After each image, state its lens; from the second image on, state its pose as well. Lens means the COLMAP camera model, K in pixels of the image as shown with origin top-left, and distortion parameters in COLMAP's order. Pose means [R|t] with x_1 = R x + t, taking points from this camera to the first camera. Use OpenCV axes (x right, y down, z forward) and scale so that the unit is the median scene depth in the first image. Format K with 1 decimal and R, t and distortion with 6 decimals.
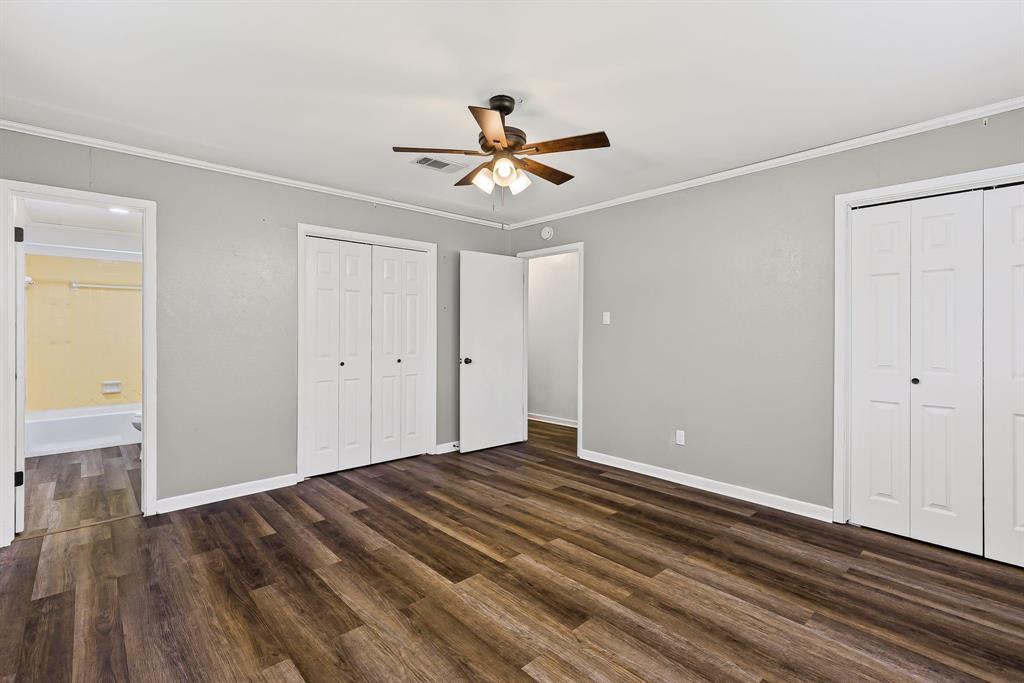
lens RADIAL K [[481.4, 0, 483.4], [0, 481.4, 339.3], [0, 0, 1]] dist [0.009341, -0.001718]
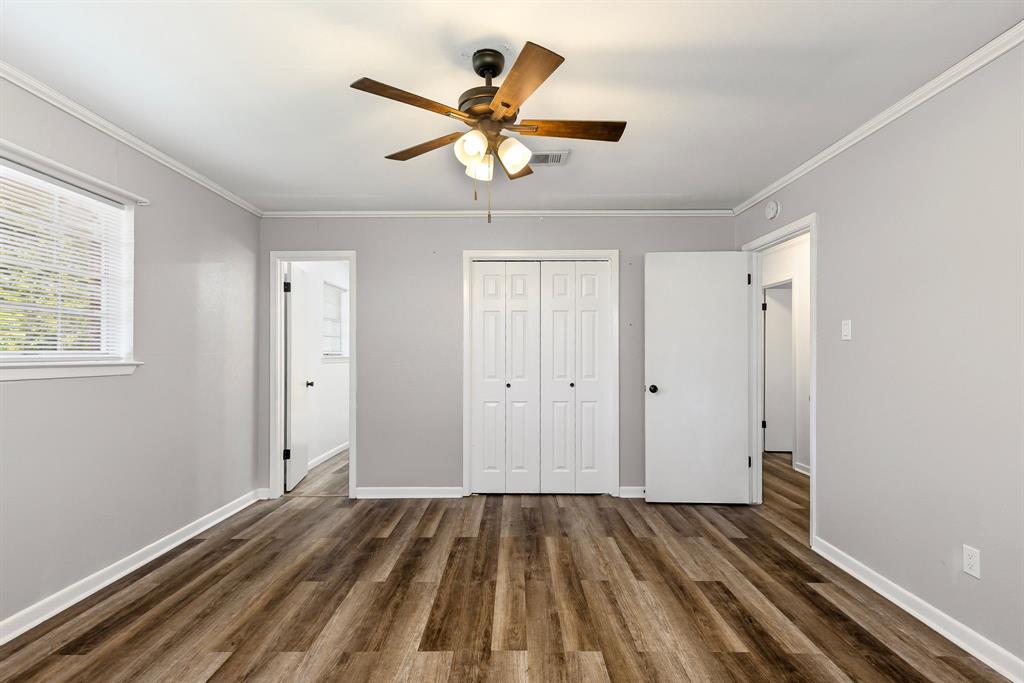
lens RADIAL K [[471.0, 0, 492.1], [0, 471.0, 352.2], [0, 0, 1]] dist [0.009966, -0.002313]
pose [[0.742321, -0.002716, -0.670039, 0.417617], [-0.008591, 0.999871, -0.013570, -0.004676], [0.669990, 0.015830, 0.742201, 0.326360]]
